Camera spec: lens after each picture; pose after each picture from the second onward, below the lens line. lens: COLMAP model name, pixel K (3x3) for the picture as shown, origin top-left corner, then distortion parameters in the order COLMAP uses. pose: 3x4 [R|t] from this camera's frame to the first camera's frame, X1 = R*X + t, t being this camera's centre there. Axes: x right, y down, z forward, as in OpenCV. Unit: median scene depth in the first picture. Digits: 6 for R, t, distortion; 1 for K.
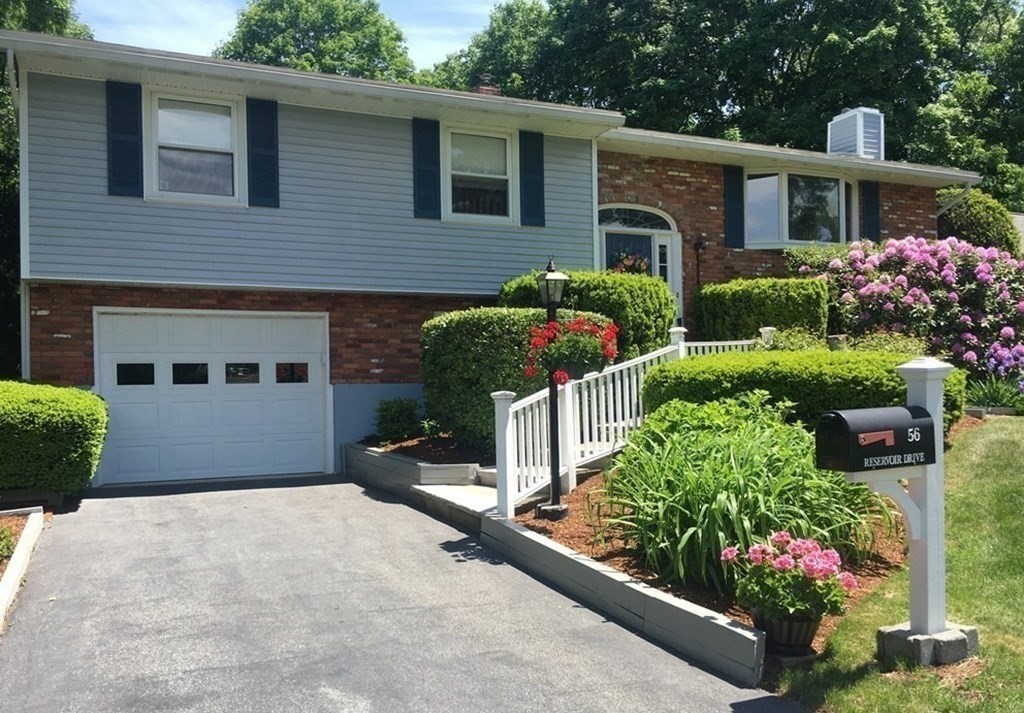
lens RADIAL K [[846.4, 0, 511.9], [0, 846.4, 386.4], [0, 0, 1]] dist [0.004821, 0.000329]
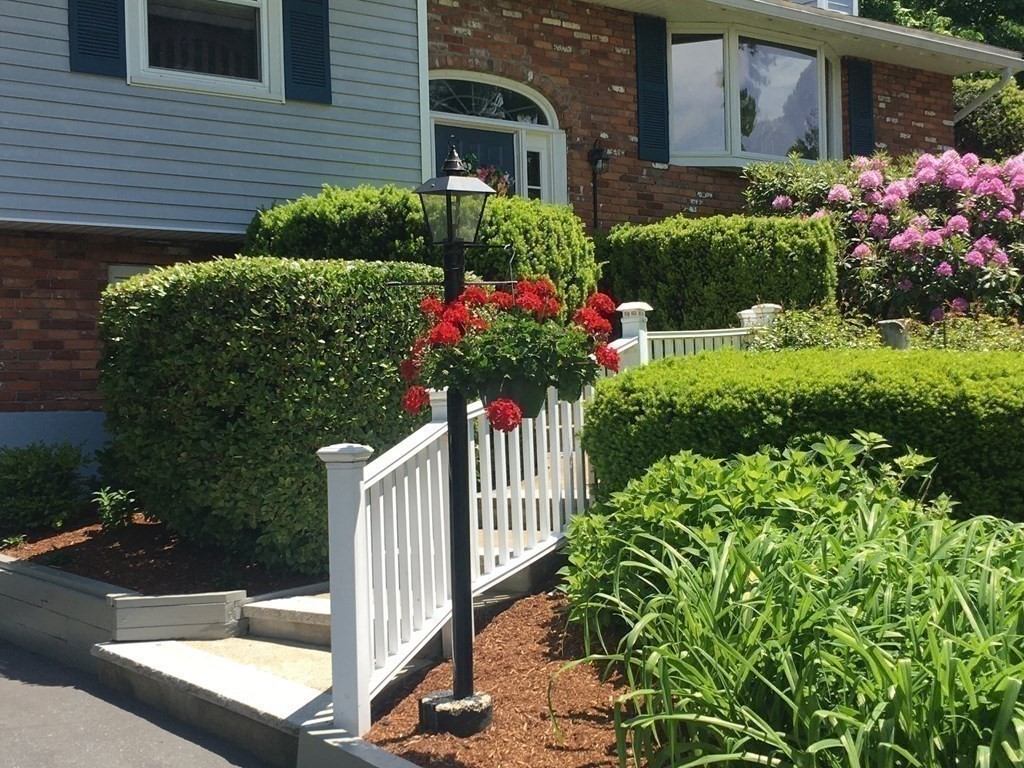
lens RADIAL K [[1395.2, 0, 512.7], [0, 1395.2, 383.3], [0, 0, 1]] dist [0.002117, 0.093775]
pose [[0.973213, -0.003263, 0.229883, -0.050869], [0.005837, 0.999928, -0.010515, -0.009613], [-0.229832, 0.011575, 0.973162, 0.153083]]
